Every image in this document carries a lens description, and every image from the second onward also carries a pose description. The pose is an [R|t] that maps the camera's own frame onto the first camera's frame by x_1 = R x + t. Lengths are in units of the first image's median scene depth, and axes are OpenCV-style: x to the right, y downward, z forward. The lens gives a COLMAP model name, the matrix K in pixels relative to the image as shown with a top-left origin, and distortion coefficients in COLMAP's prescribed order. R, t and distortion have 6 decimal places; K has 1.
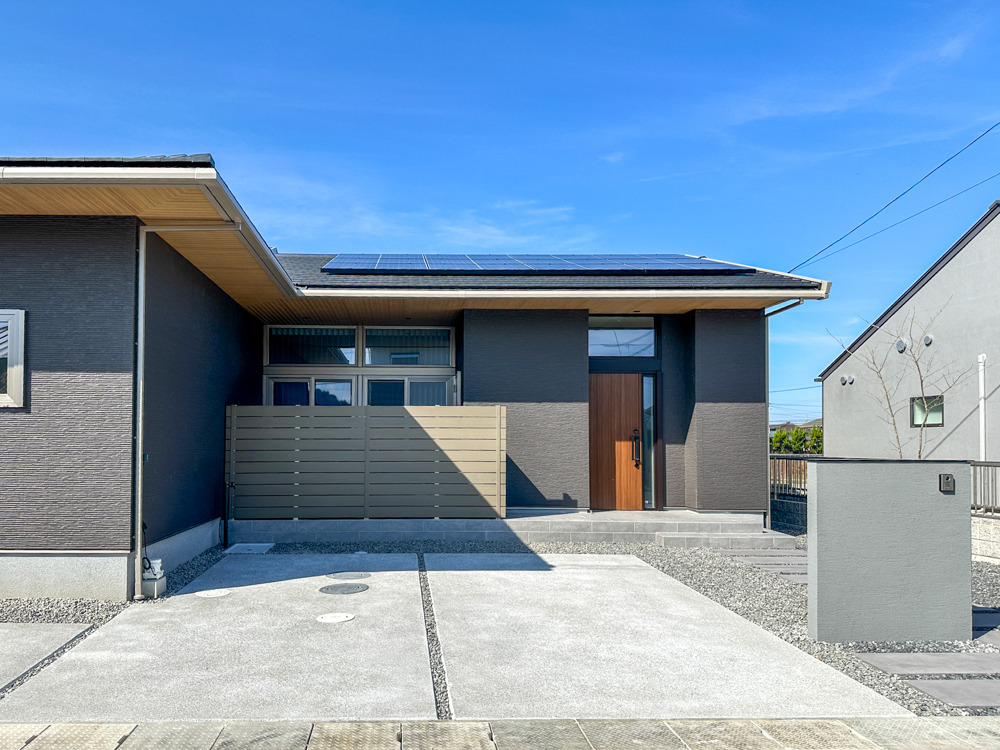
lens RADIAL K [[662.1, 0, 413.7], [0, 662.1, 415.4], [0, 0, 1]] dist [0.040205, -0.016252]
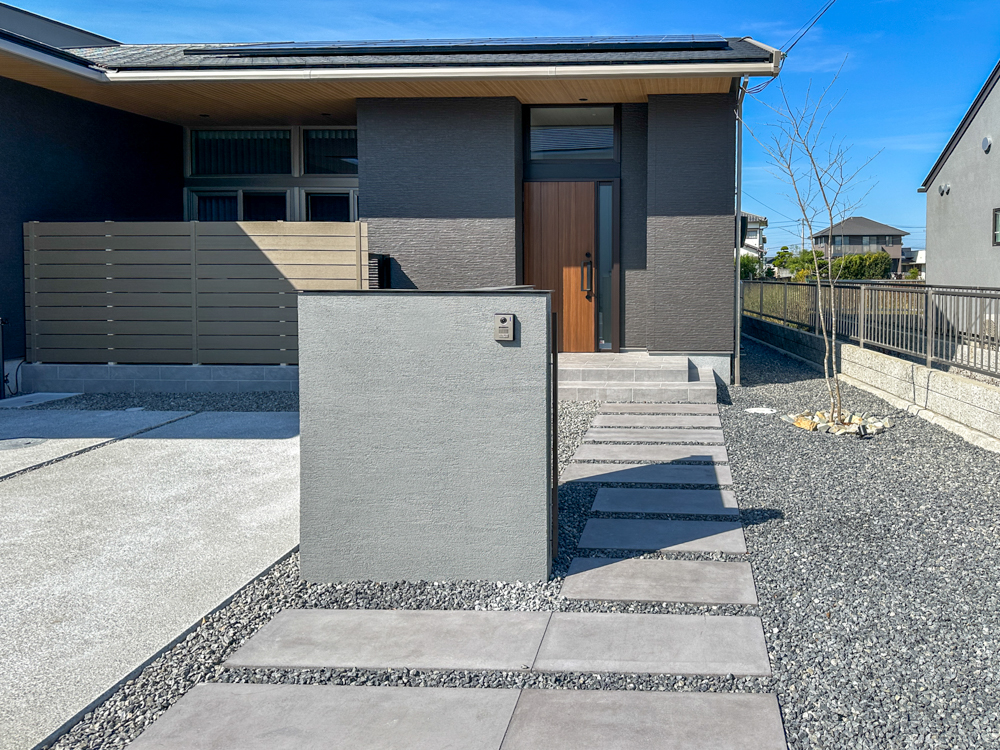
lens RADIAL K [[662.1, 0, 576.0], [0, 662.1, 317.2], [0, 0, 1]] dist [0.040205, -0.016252]
pose [[0.996484, -0.000290, -0.083781, 0.454277], [0.009047, 0.994520, 0.104153, 0.018642], [0.083292, -0.104545, 0.991026, 0.237071]]
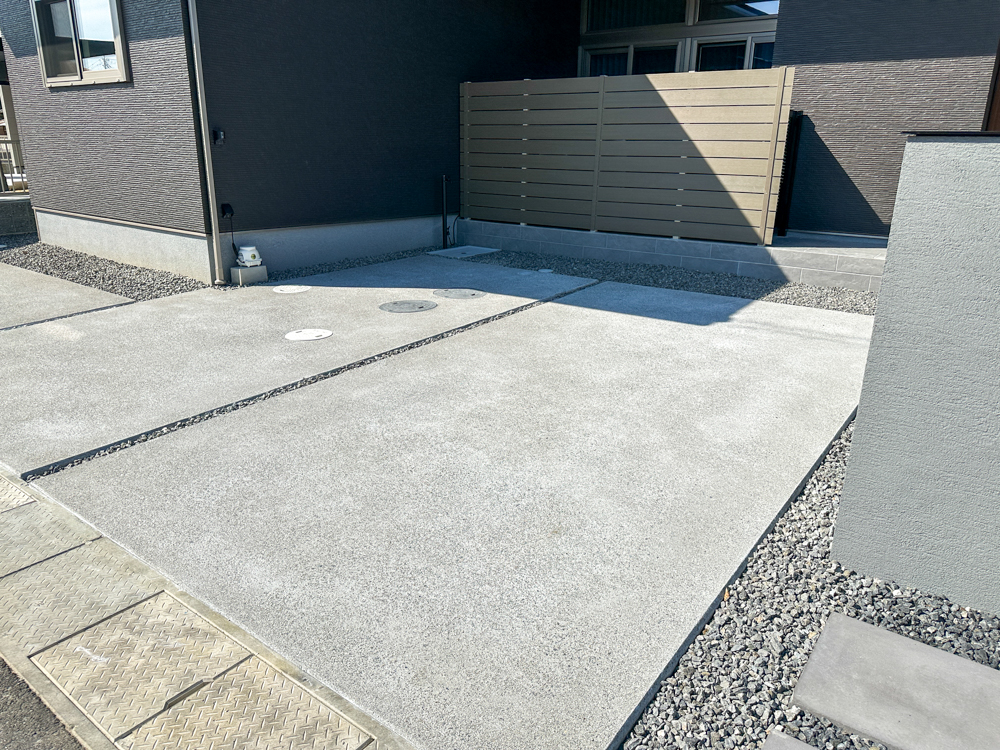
lens RADIAL K [[662.1, 0, 541.7], [0, 662.1, 351.4], [0, 0, 1]] dist [0.040205, -0.016252]
pose [[0.812422, 0.179643, -0.554706, 0.347526], [0.012810, 0.945625, 0.325005, 0.032376], [0.582929, -0.271147, 0.765946, 0.307483]]
